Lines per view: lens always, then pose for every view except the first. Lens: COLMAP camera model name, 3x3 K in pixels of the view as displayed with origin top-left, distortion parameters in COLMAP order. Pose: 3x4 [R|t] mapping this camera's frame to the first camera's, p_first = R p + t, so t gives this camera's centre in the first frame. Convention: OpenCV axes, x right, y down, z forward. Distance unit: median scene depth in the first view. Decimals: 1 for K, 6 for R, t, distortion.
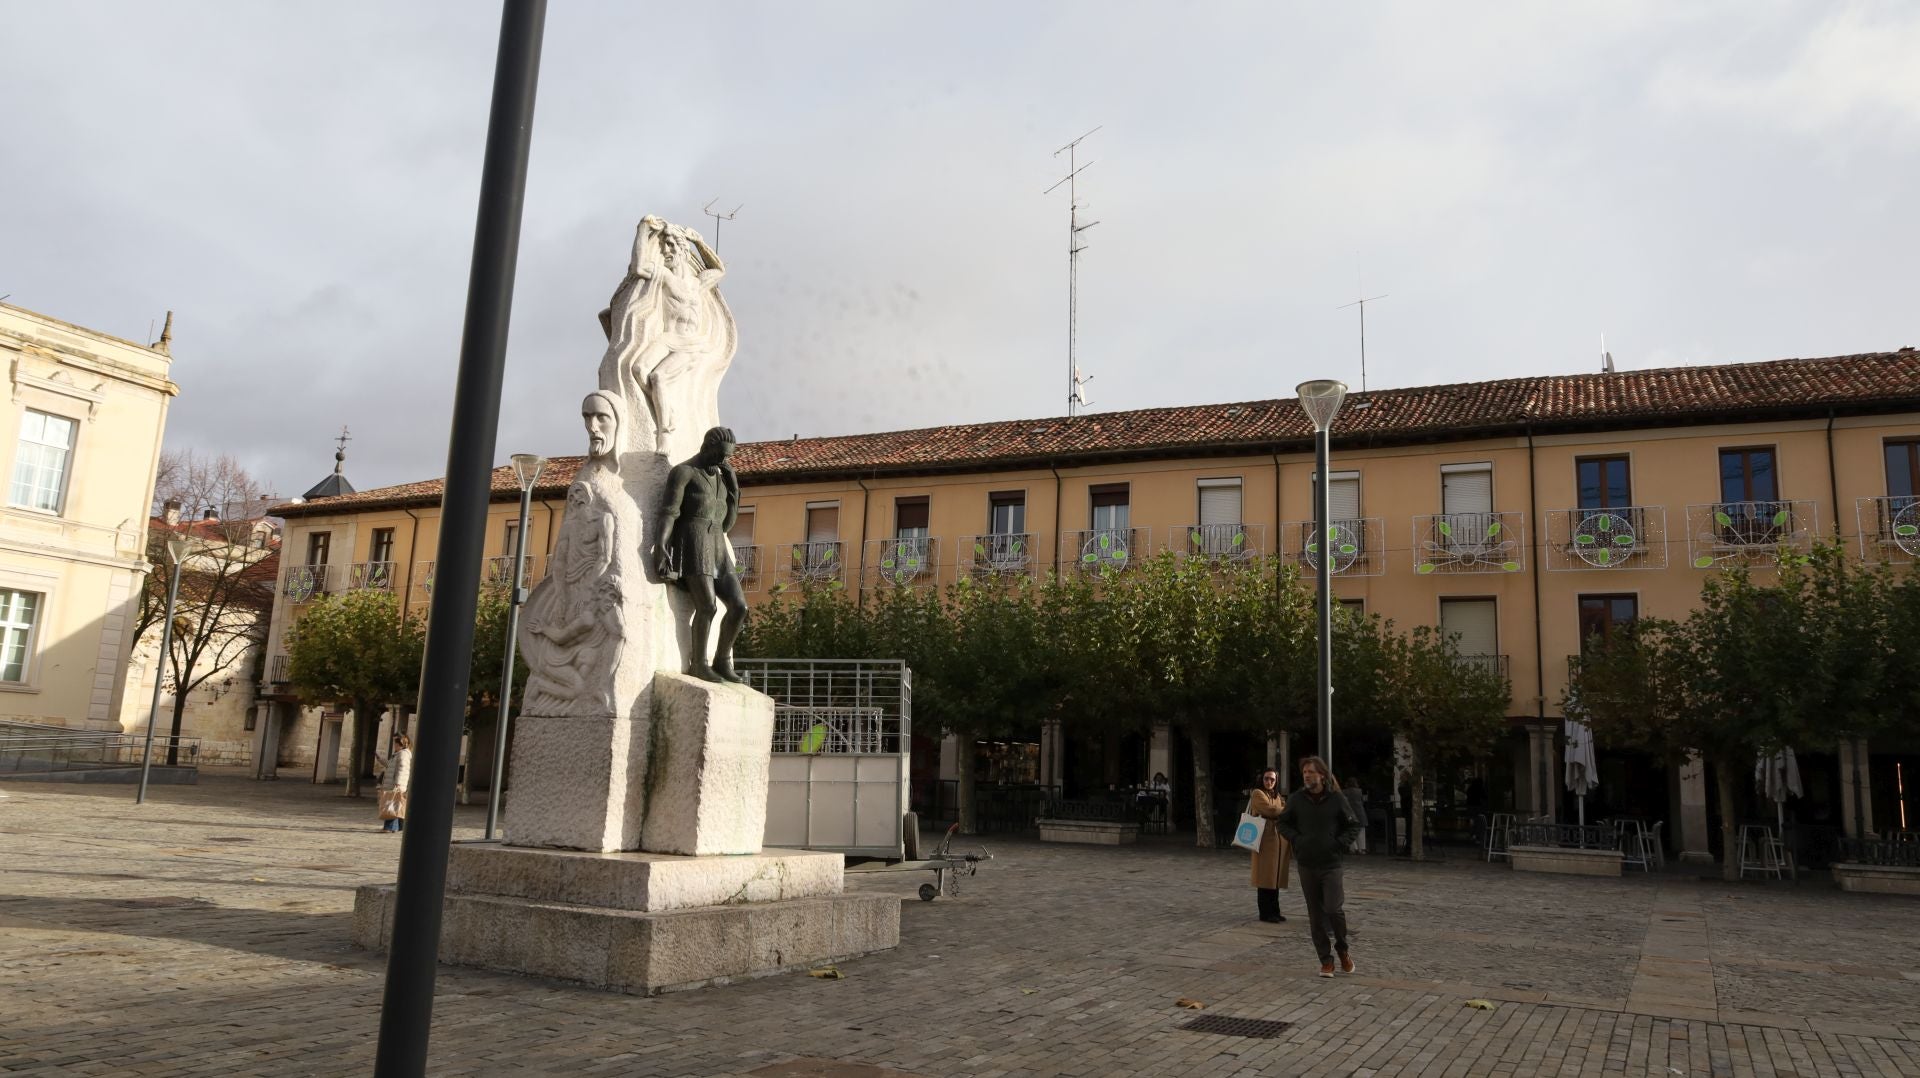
lens RADIAL K [[1309.5, 0, 960.0], [0, 1309.5, 539.0], [0, 0, 1]] dist [0.002056, -0.002800]
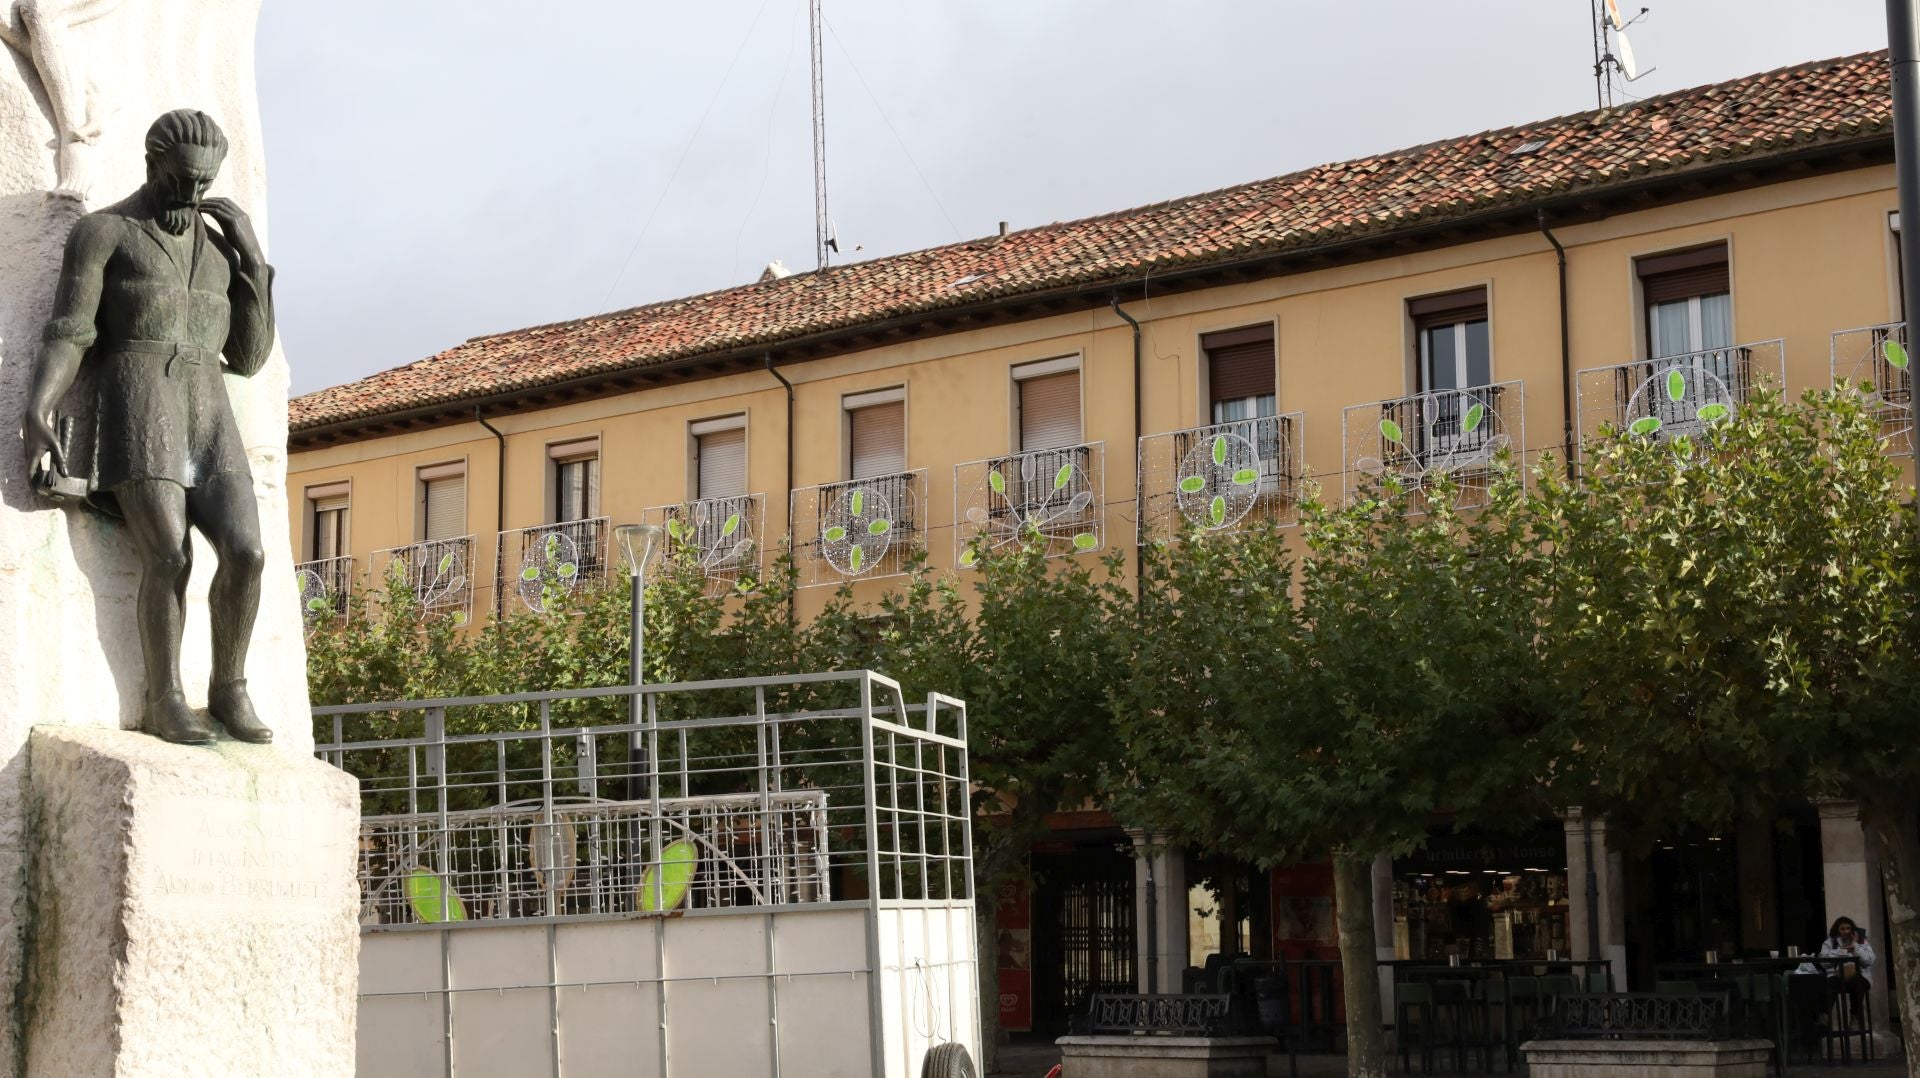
lens RADIAL K [[2742.9, 0, 960.0], [0, 2742.9, 539.0], [0, 0, 1]] dist [-0.009770, -0.011359]
pose [[0.971548, -0.084454, -0.221275, 0.077216], [0.089628, 0.995885, 0.013429, 0.019153], [0.219230, -0.032879, 0.975119, 0.081071]]
